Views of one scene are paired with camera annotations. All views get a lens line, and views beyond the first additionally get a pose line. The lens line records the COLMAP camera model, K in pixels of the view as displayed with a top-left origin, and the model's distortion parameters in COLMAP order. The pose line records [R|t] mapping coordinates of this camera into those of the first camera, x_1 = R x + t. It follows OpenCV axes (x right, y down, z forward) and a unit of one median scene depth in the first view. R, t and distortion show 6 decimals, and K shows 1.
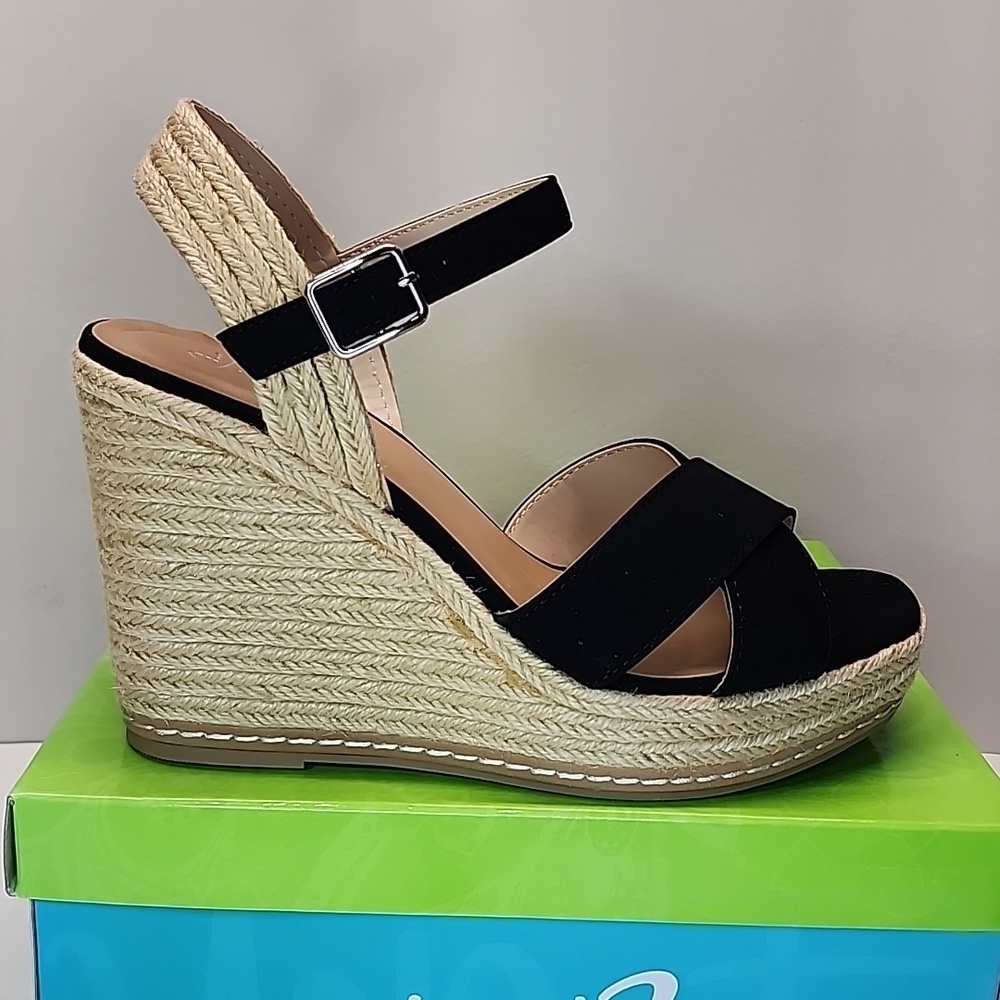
lens RADIAL K [[1449.9, 0, 500.0], [0, 1449.9, 500.0], [0, 0, 1]] dist [0.171809, -0.430766]
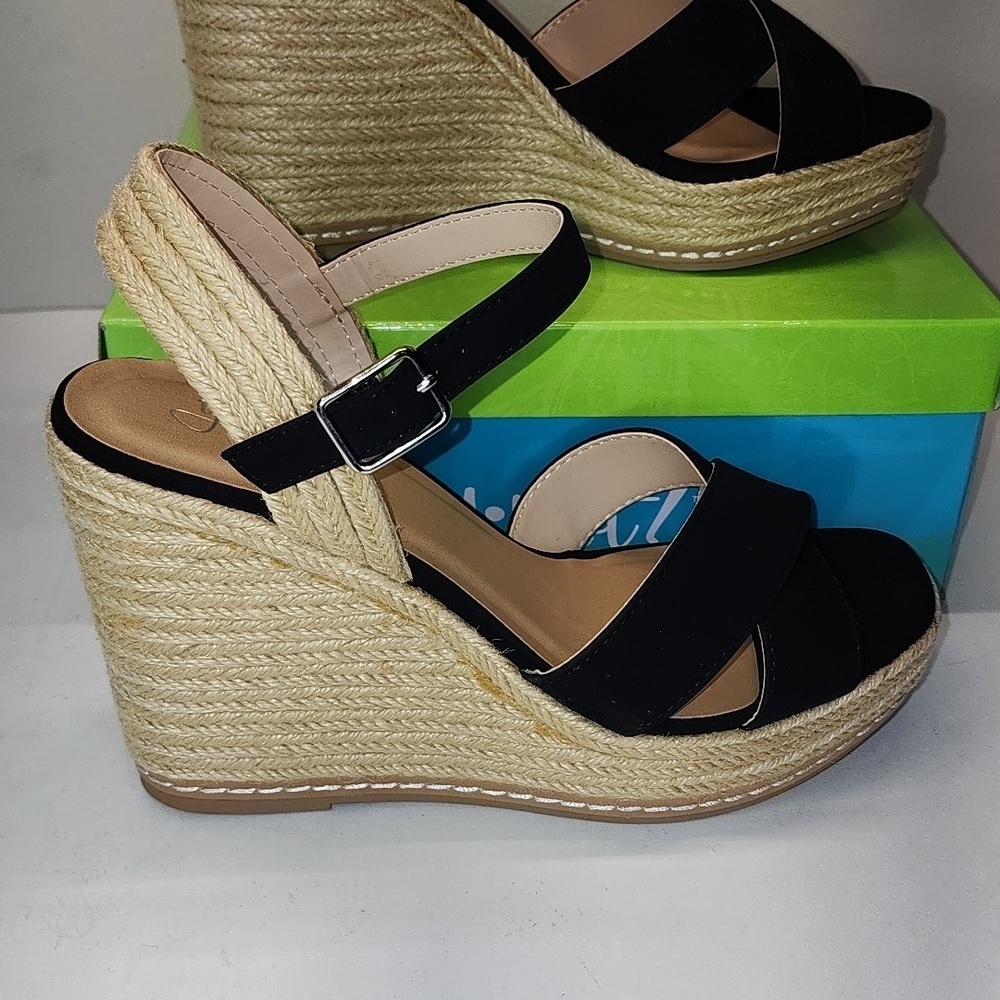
lens RADIAL K [[1449.9, 0, 500.0], [0, 1449.9, 500.0], [0, 0, 1]] dist [0.171809, -0.430766]
pose [[0.995934, -0.060079, 0.067122, -0.076807], [0.039753, 0.961756, 0.271008, -0.294390], [-0.080837, -0.267238, 0.960234, 0.100468]]
